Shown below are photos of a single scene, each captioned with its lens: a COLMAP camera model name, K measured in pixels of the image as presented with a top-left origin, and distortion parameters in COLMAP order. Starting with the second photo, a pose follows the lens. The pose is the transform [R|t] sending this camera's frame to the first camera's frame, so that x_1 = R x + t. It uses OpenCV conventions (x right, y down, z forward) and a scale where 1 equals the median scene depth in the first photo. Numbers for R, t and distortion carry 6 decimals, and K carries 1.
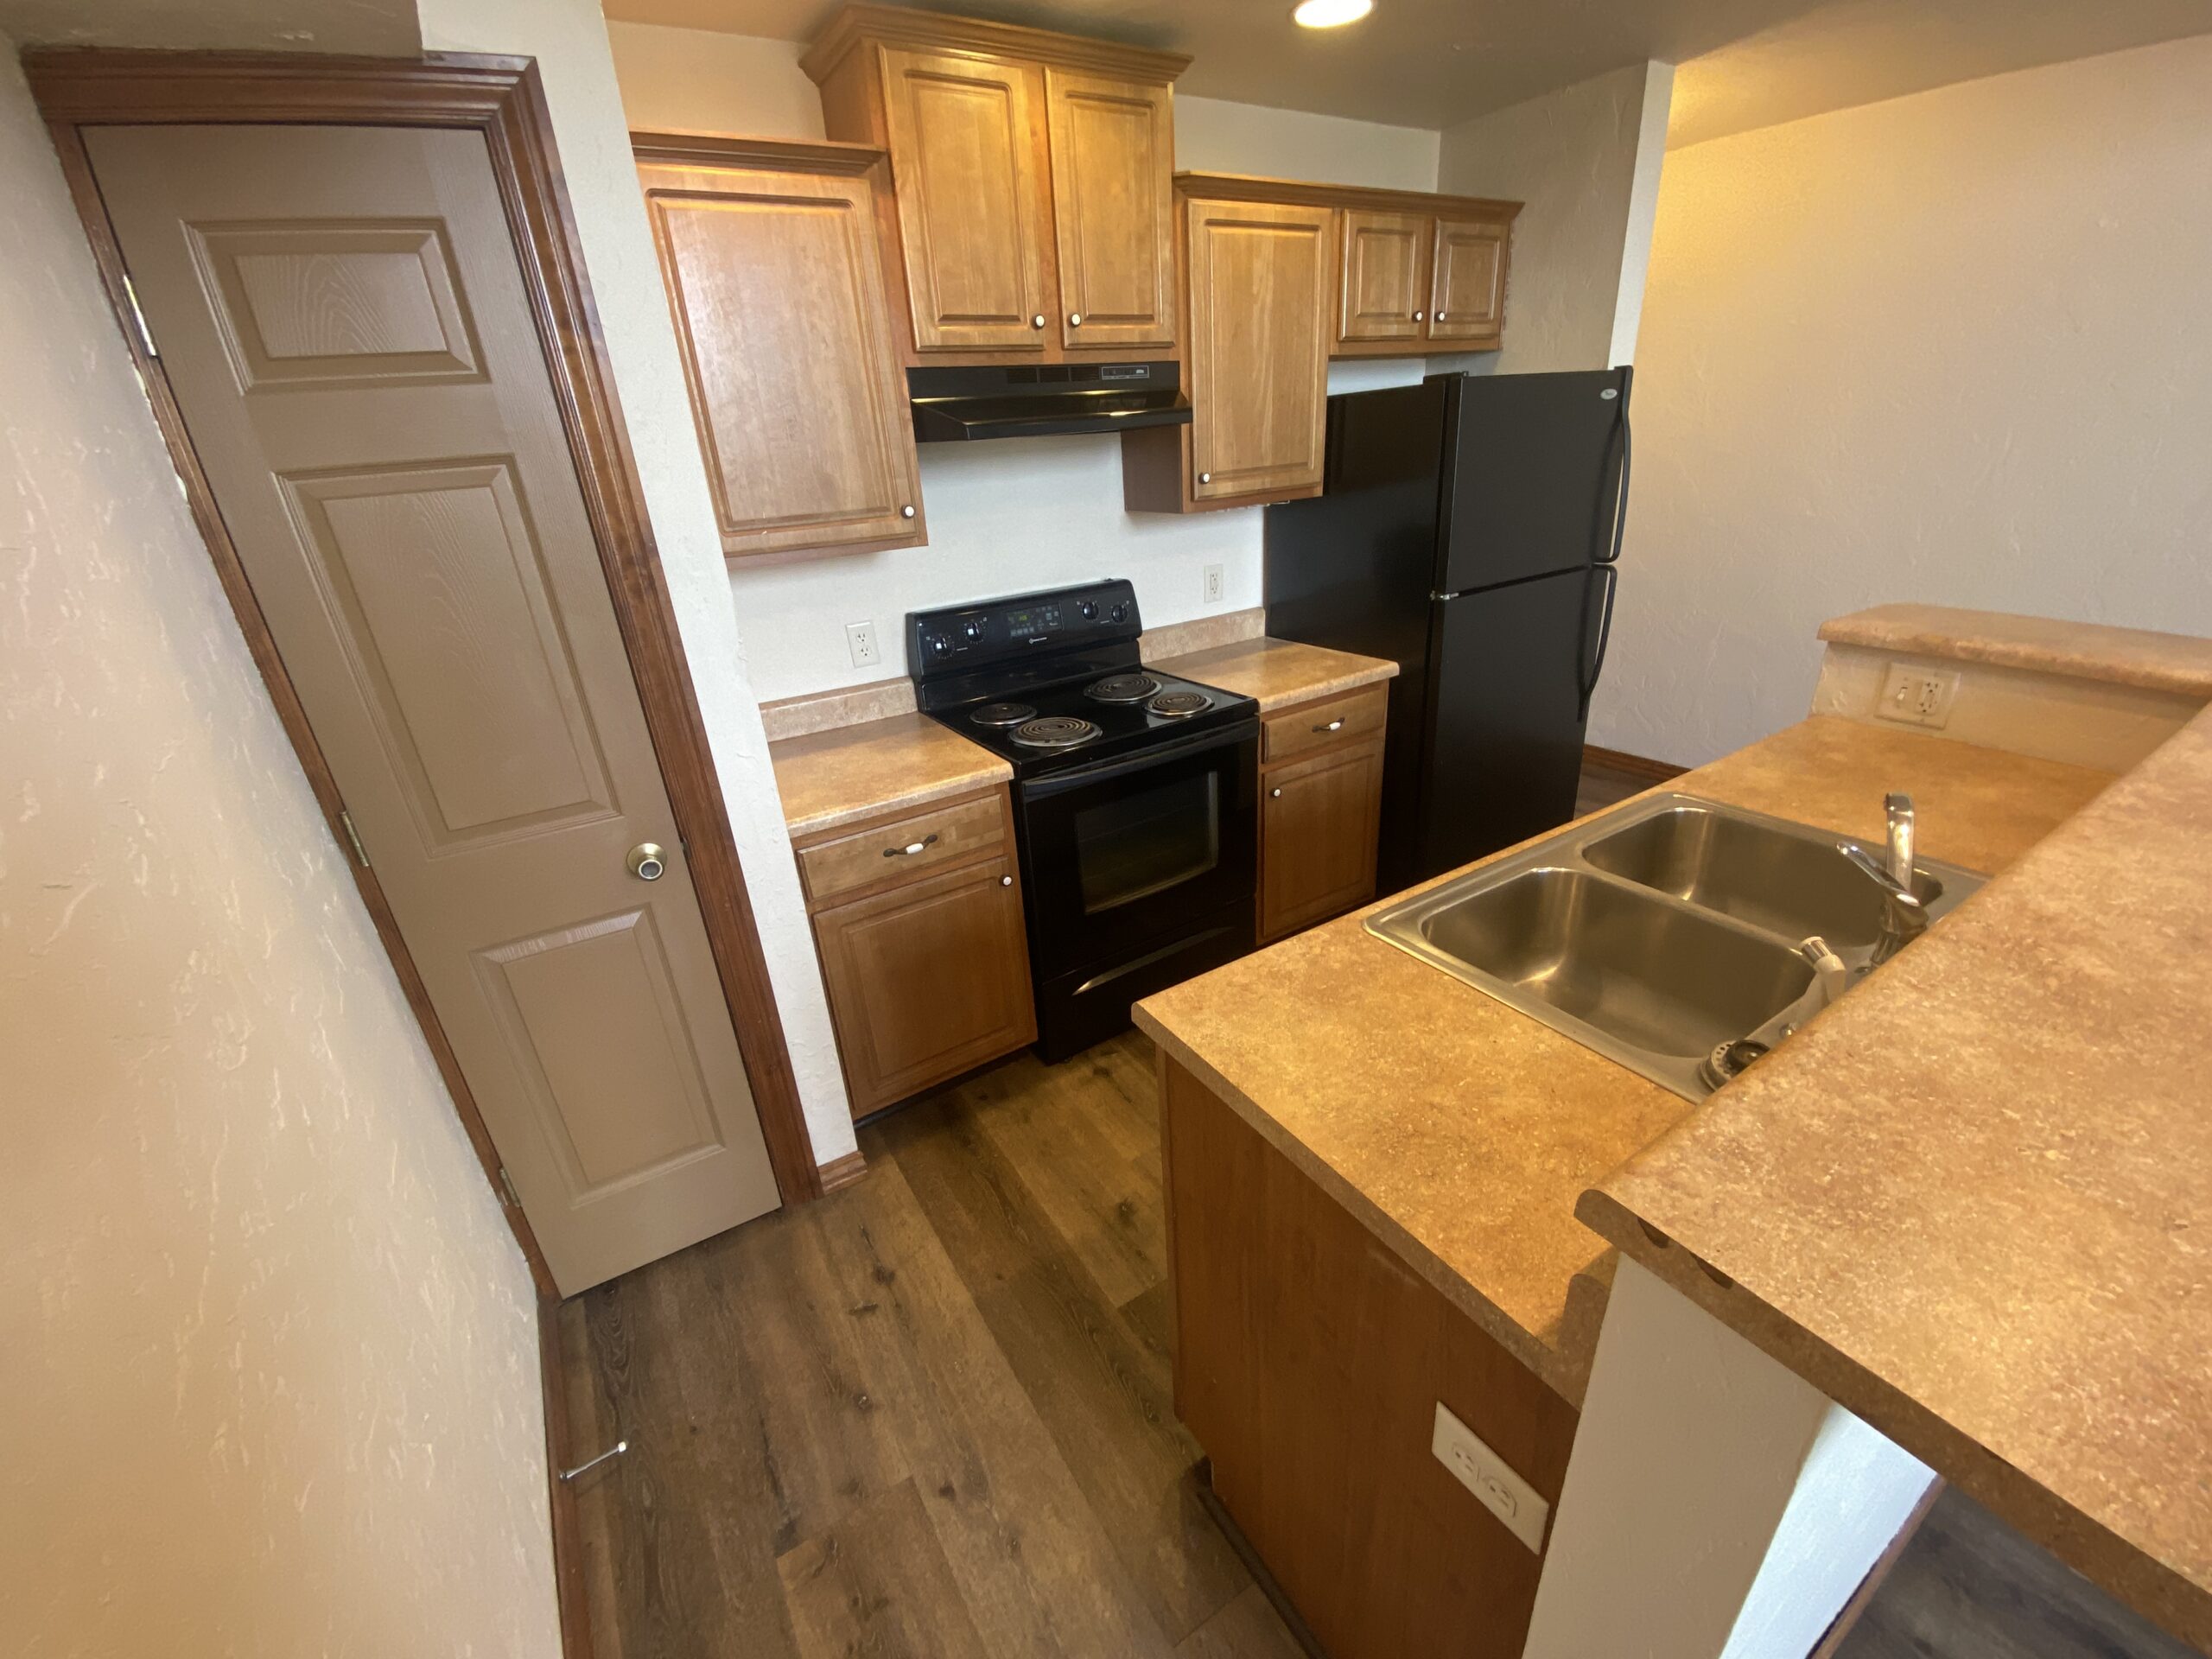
lens RADIAL K [[897.1, 0, 1106.0], [0, 897.1, 829.5], [0, 0, 1]] dist [0.030327, -0.021493]
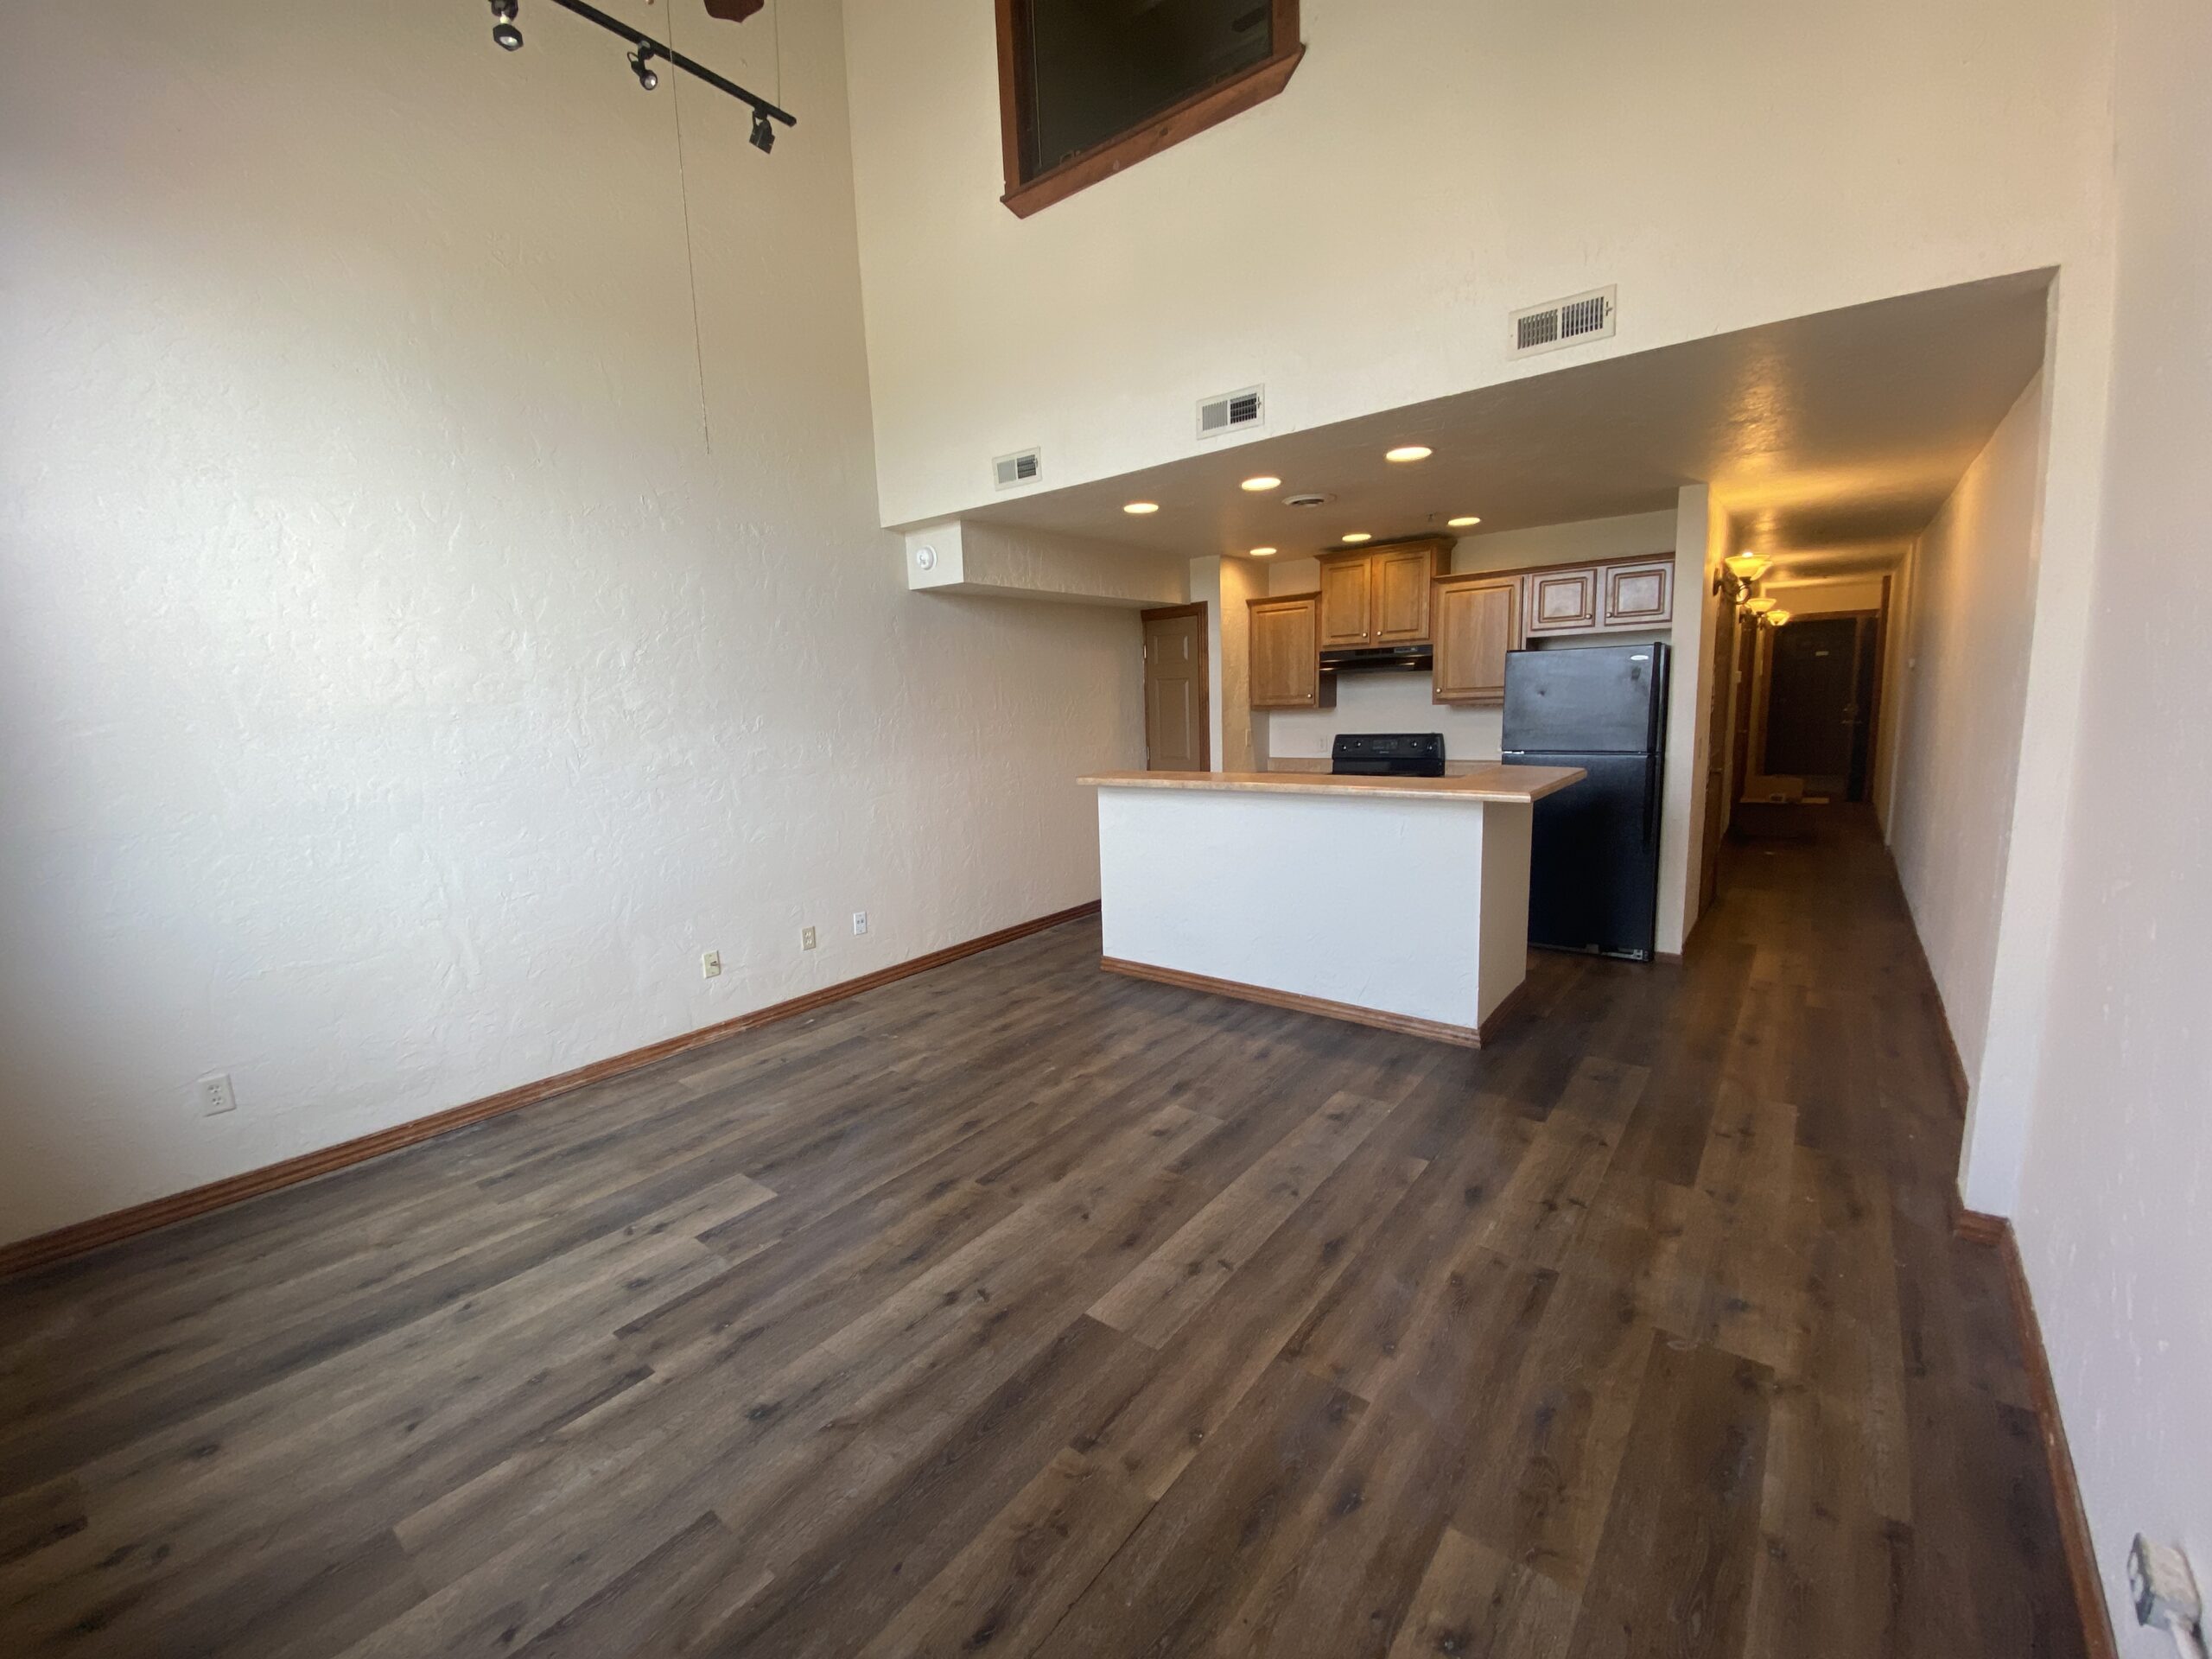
lens RADIAL K [[893.0, 0, 1106.0], [0, 893.0, 829.5], [0, 0, 1]] dist [0.058597, -0.035069]
pose [[0.332526, 0.191747, -0.923396, 2.271255], [-0.365523, 0.928786, 0.061238, 0.115003], [0.869379, 0.317159, 0.378933, -0.541259]]
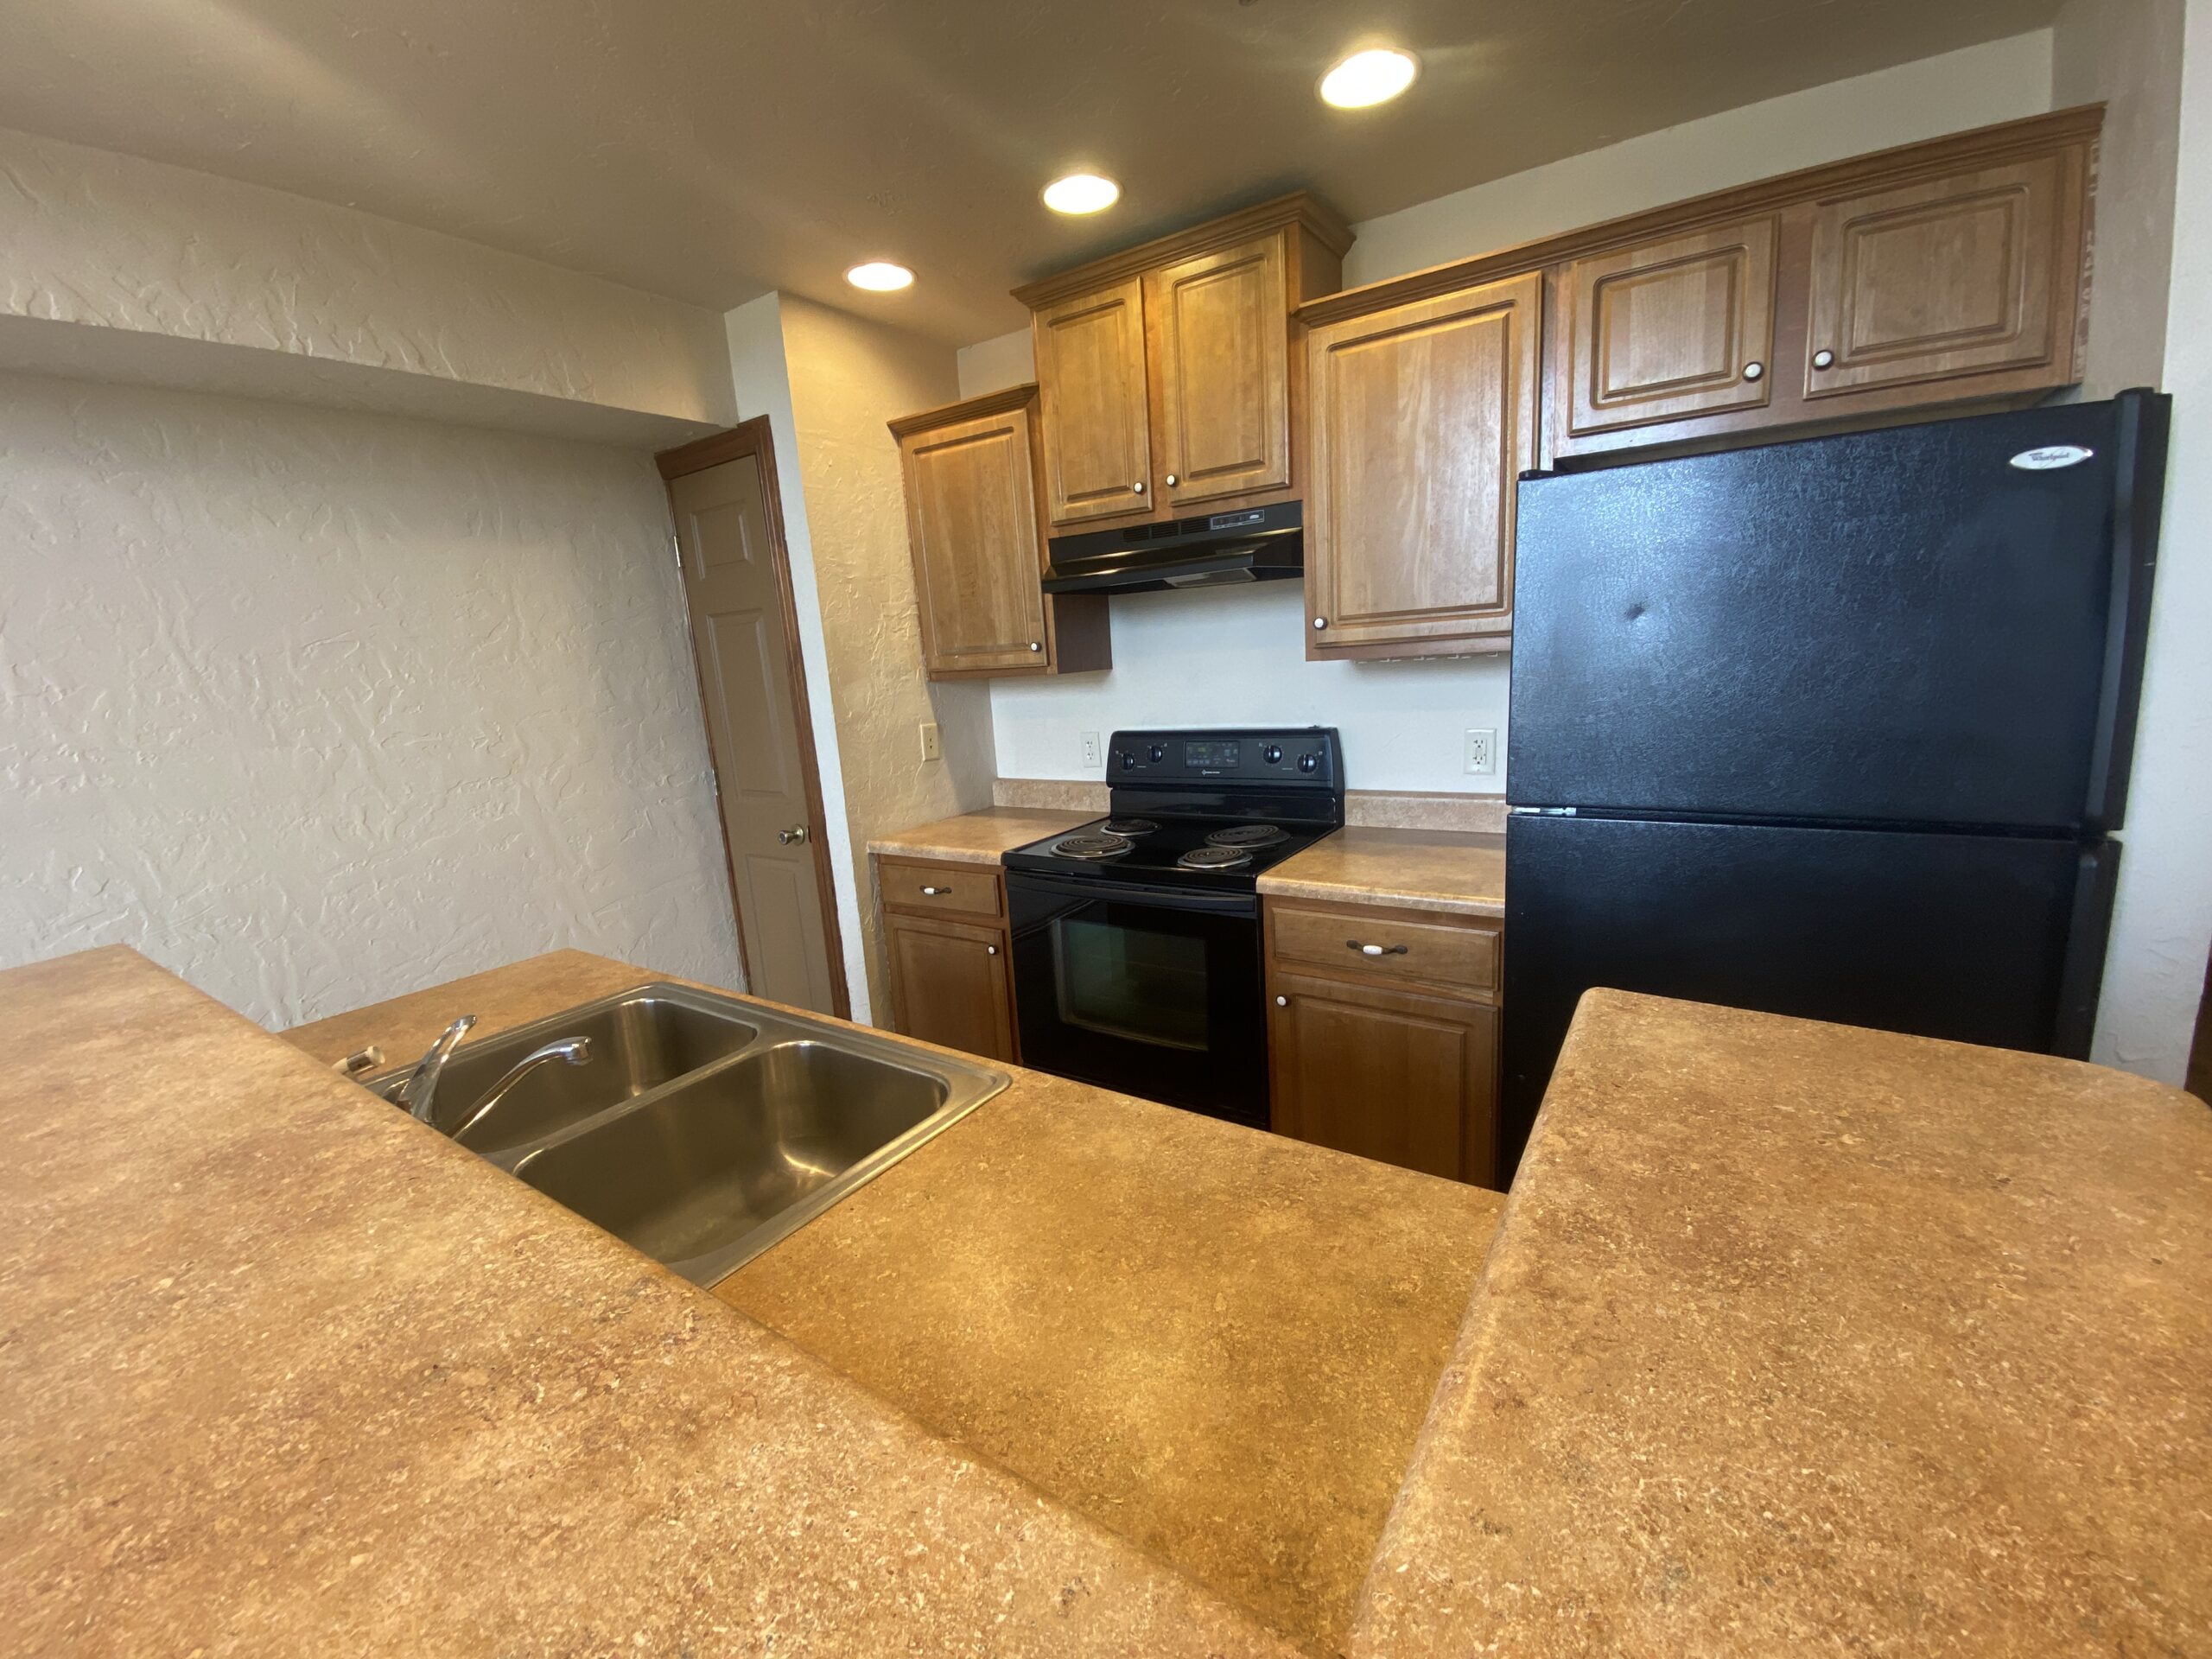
lens RADIAL K [[906.3, 0, 1121.4], [0, 906.3, 841.6], [0, 0, 1]] dist [0.070566, -0.037016]
pose [[0.430816, 0.225139, -0.873905, 0.969876], [-0.325201, 0.942050, 0.082378, -0.229568], [0.841809, 0.248705, 0.479066, 0.533052]]
